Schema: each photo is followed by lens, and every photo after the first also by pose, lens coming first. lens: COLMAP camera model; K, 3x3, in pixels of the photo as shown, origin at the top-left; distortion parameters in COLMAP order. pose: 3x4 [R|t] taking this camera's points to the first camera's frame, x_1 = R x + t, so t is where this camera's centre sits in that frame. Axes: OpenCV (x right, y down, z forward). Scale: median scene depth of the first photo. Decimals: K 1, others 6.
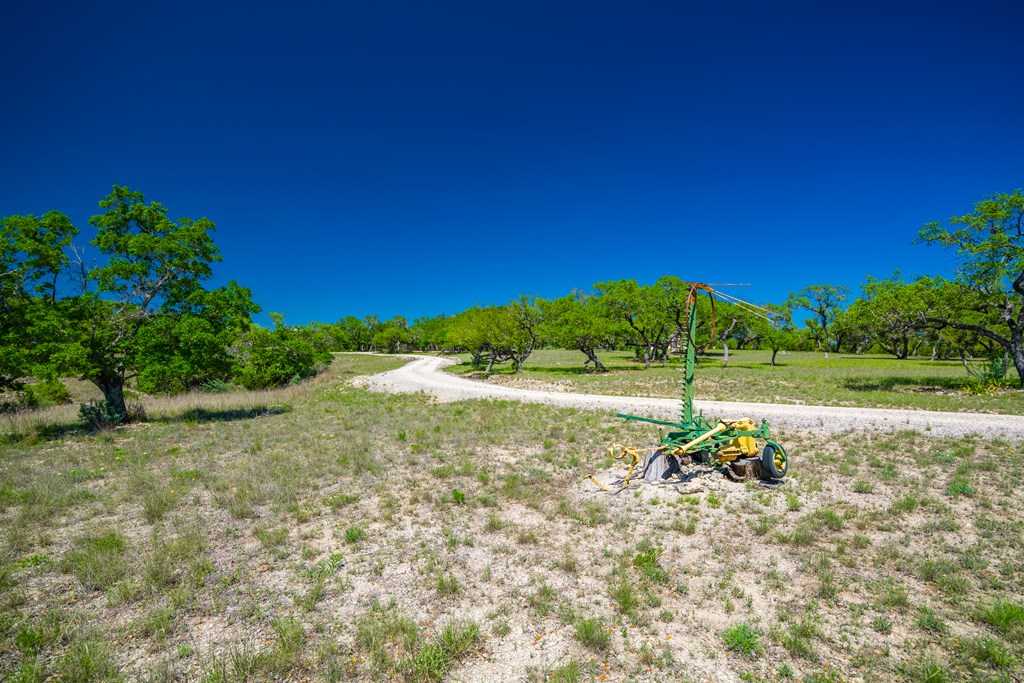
lens RADIAL K [[501.2, 0, 512.1], [0, 501.2, 341.8], [0, 0, 1]] dist [0.001551, 0.000194]
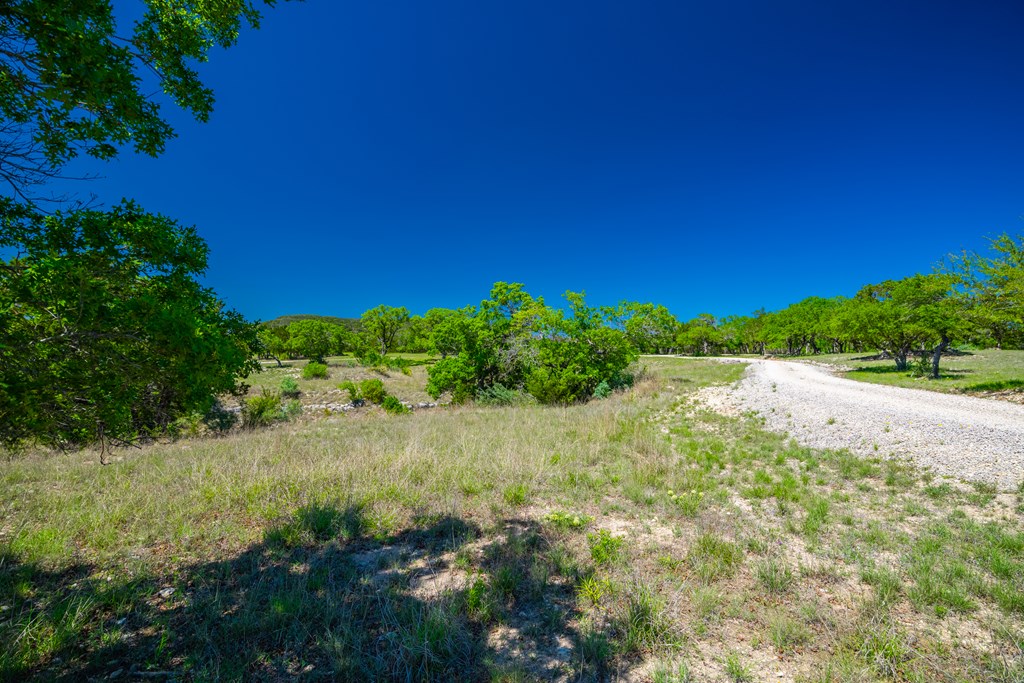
lens RADIAL K [[501.2, 0, 511.9], [0, 501.2, 343.8], [0, 0, 1]] dist [0.001551, 0.000194]
pose [[0.843158, -0.008183, -0.537604, -0.176488], [0.005781, 0.999964, -0.006154, 0.019250], [0.537635, 0.002081, 0.843175, 0.381192]]
